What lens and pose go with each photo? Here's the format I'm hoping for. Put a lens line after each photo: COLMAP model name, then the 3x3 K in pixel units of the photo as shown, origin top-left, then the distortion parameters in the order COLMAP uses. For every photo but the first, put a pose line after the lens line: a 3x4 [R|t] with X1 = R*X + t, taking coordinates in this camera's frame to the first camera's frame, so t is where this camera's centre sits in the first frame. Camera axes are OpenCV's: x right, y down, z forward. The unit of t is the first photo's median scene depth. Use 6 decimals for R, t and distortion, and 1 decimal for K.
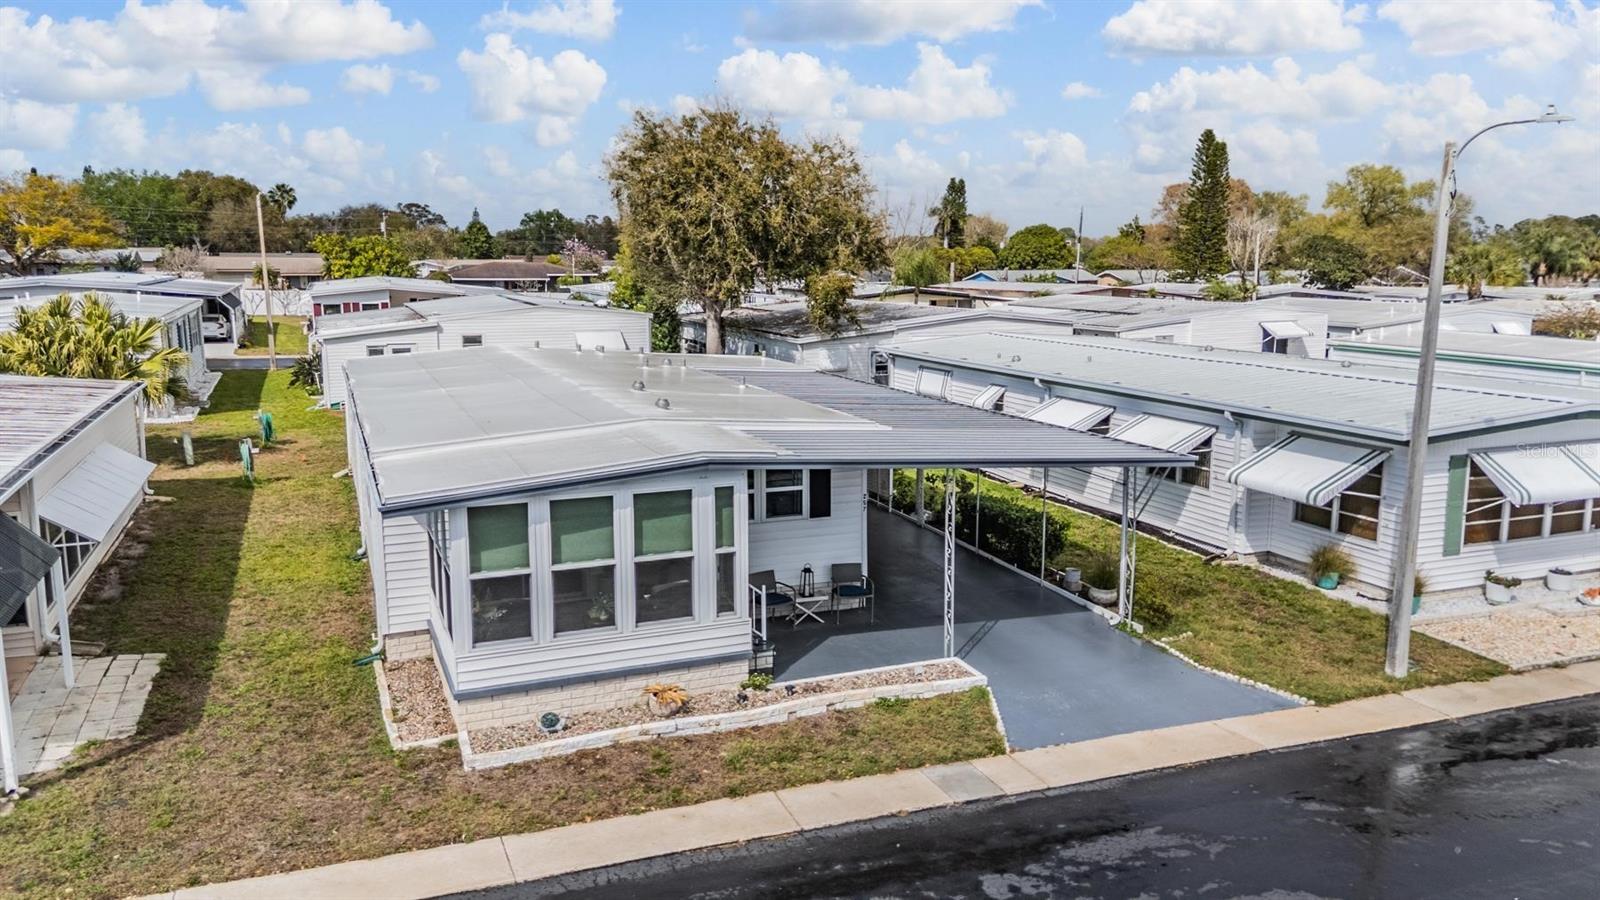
lens RADIAL K [[1165.4, 0, 812.4], [0, 1165.4, 434.1], [0, 0, 1]] dist [0.059196, -0.048968]
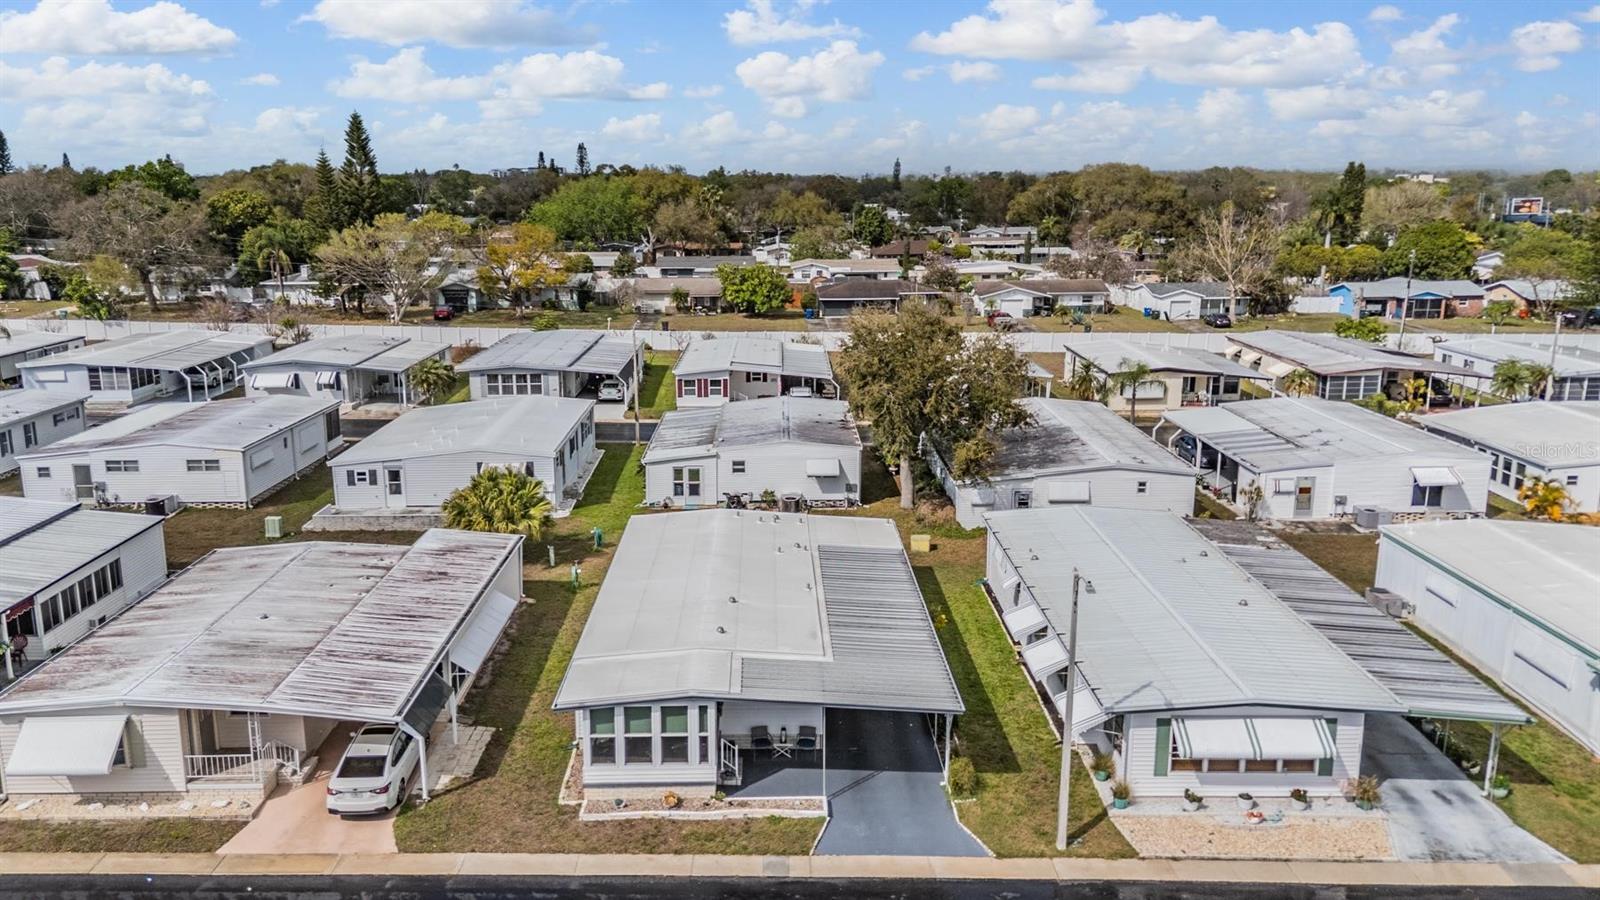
lens RADIAL K [[1165.4, 0, 789.2], [0, 1165.4, 388.0], [0, 0, 1]] dist [0.059196, -0.048968]
pose [[0.930389, 0.057606, -0.362018, 0.710862], [-0.051047, 0.998313, 0.027666, -0.527221], [0.363001, -0.007260, 0.931760, -0.833980]]
